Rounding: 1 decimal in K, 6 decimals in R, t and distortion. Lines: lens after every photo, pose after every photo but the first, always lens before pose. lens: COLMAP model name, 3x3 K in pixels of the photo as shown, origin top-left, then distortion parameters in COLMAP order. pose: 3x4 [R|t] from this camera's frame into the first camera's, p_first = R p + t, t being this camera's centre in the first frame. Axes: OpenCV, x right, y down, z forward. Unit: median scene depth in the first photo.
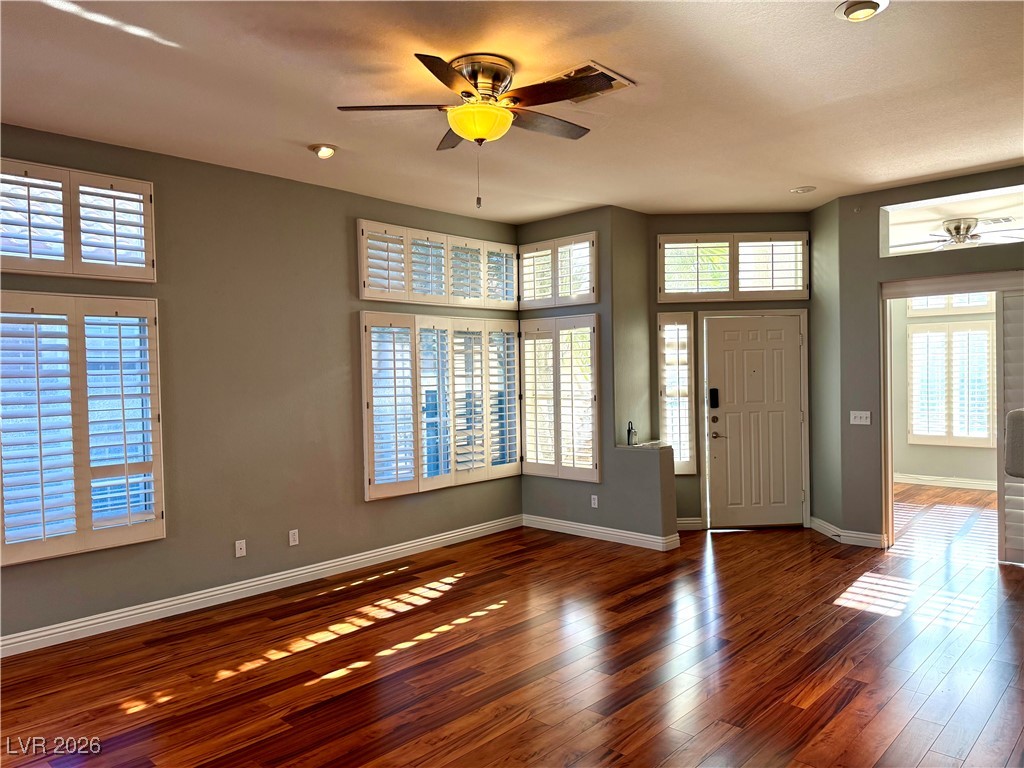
lens RADIAL K [[714.4, 0, 509.9], [0, 714.4, 389.6], [0, 0, 1]] dist [0.111886, -0.146669]
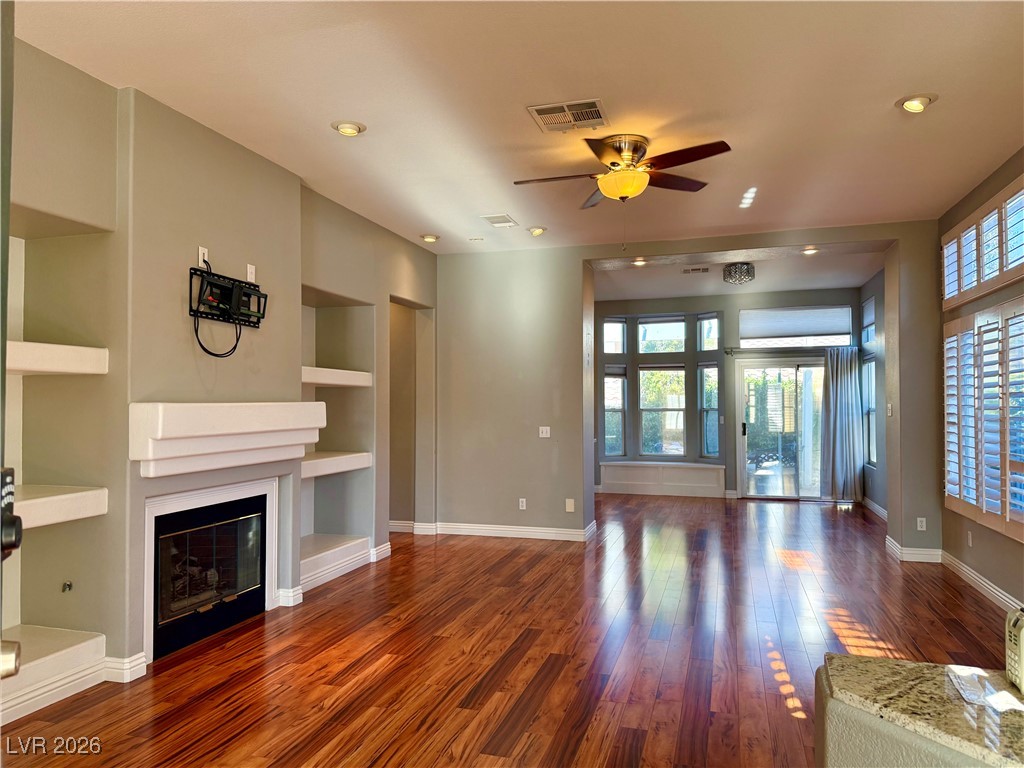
lens RADIAL K [[714.4, 0, 509.9], [0, 714.4, 389.6], [0, 0, 1]] dist [0.111886, -0.146669]
pose [[-0.892027, 0.014003, -0.451766, 0.433678], [0.011048, 0.999897, 0.009178, -0.011490], [0.451848, 0.003197, -0.892089, 1.237063]]
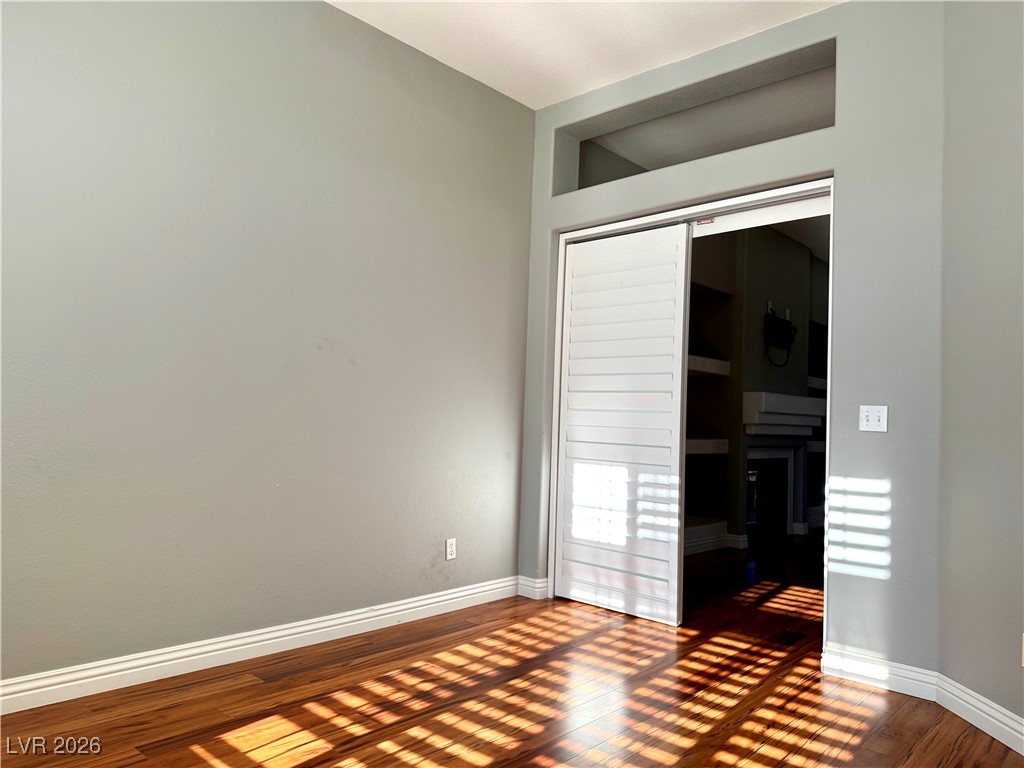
lens RADIAL K [[714.4, 0, 509.9], [0, 714.4, 389.6], [0, 0, 1]] dist [0.111886, -0.146669]
pose [[-0.999628, -0.017999, -0.020470, 0.828748], [-0.017530, 0.999584, -0.022904, 0.031274], [0.020874, -0.022536, -0.999528, 1.634402]]
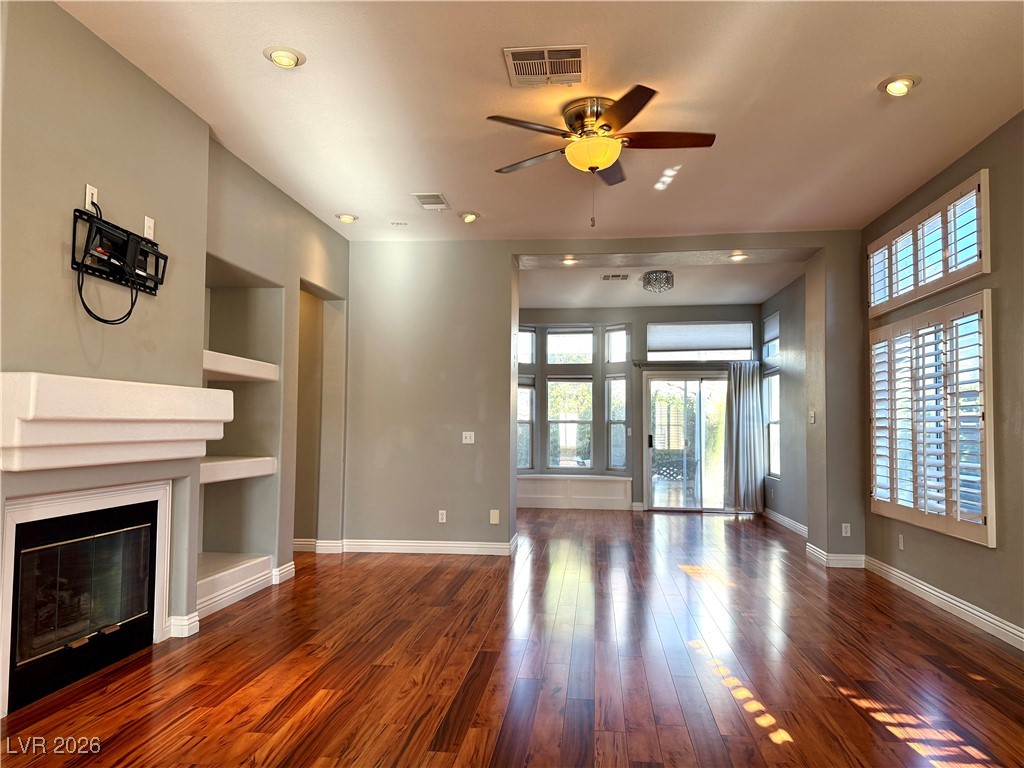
lens RADIAL K [[717.5, 0, 513.5], [0, 717.5, 391.0], [0, 0, 1]] dist [0.086982, -0.113376]
pose [[-0.797659, -0.016224, -0.602891, 0.457040], [-0.005449, 0.999791, -0.019697, 0.022600], [0.603084, -0.012426, -0.797581, 1.115481]]
